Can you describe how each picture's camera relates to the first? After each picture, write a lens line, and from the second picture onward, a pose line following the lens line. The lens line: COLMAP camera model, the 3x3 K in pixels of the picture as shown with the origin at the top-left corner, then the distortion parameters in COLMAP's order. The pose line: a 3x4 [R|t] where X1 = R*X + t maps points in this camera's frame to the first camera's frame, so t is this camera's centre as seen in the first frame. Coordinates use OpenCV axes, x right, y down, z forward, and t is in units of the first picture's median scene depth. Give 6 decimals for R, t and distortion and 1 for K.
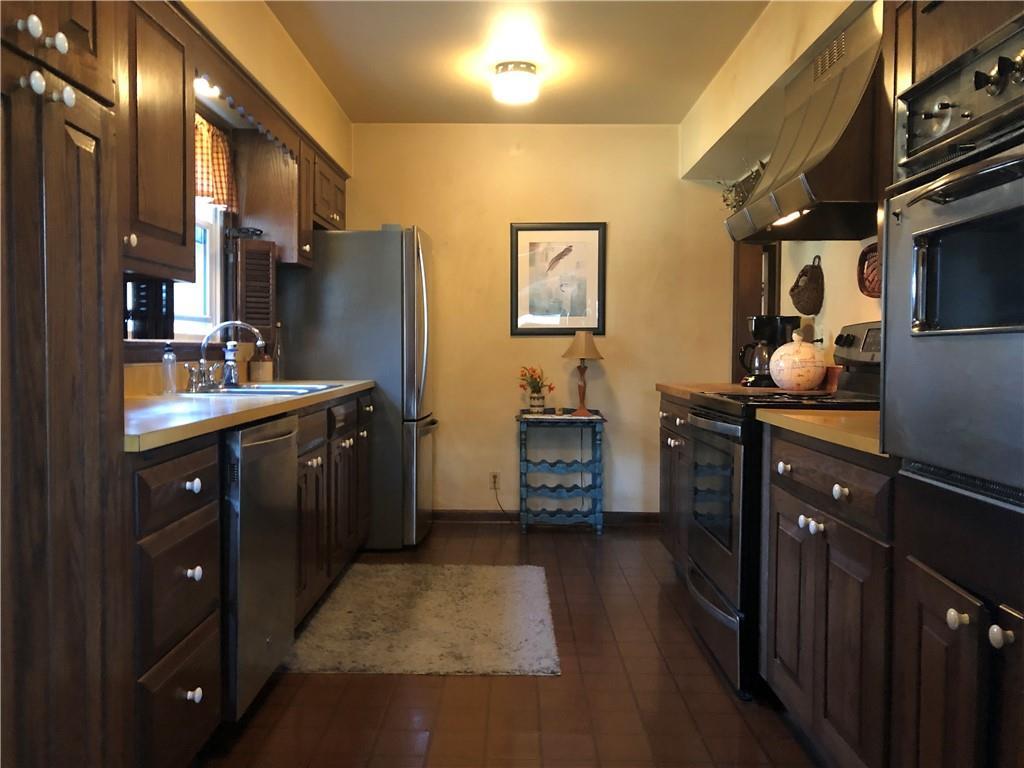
lens RADIAL K [[835.1, 0, 512.0], [0, 835.1, 384.0], [0, 0, 1]] dist [0.022251, 0.006706]
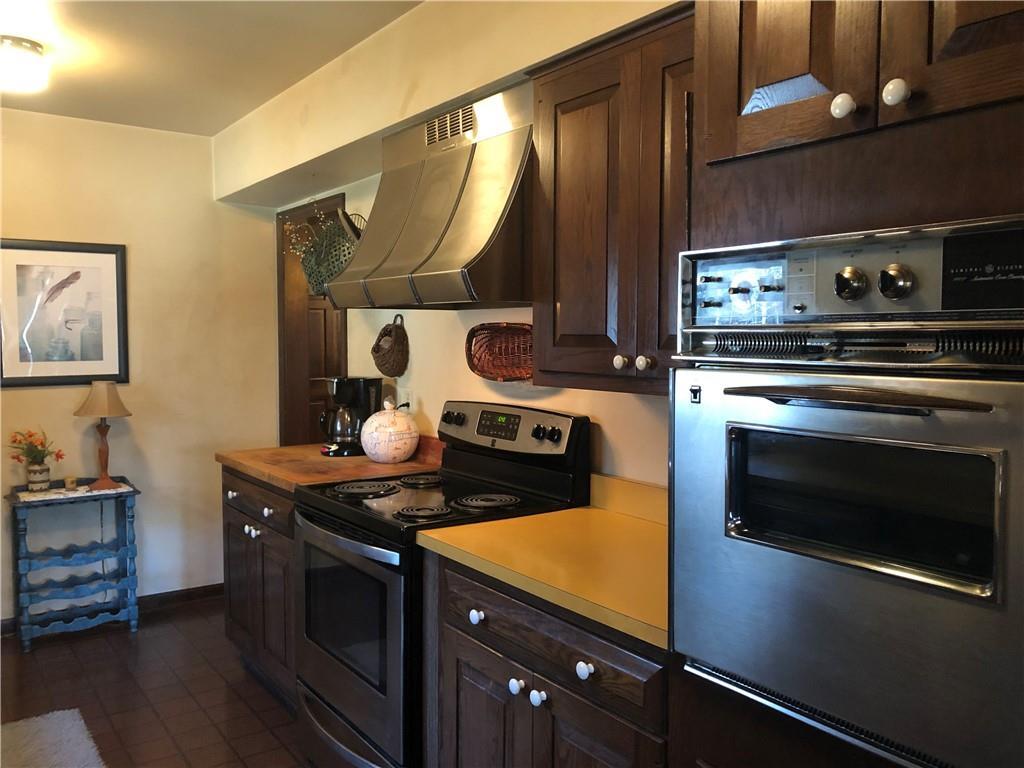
lens RADIAL K [[835.1, 0, 512.0], [0, 835.1, 384.0], [0, 0, 1]] dist [0.022251, 0.006706]
pose [[0.811527, -0.032187, 0.583428, -0.066401], [0.022185, 0.999459, 0.024281, -0.072514], [-0.583894, -0.006762, 0.811802, 0.119735]]
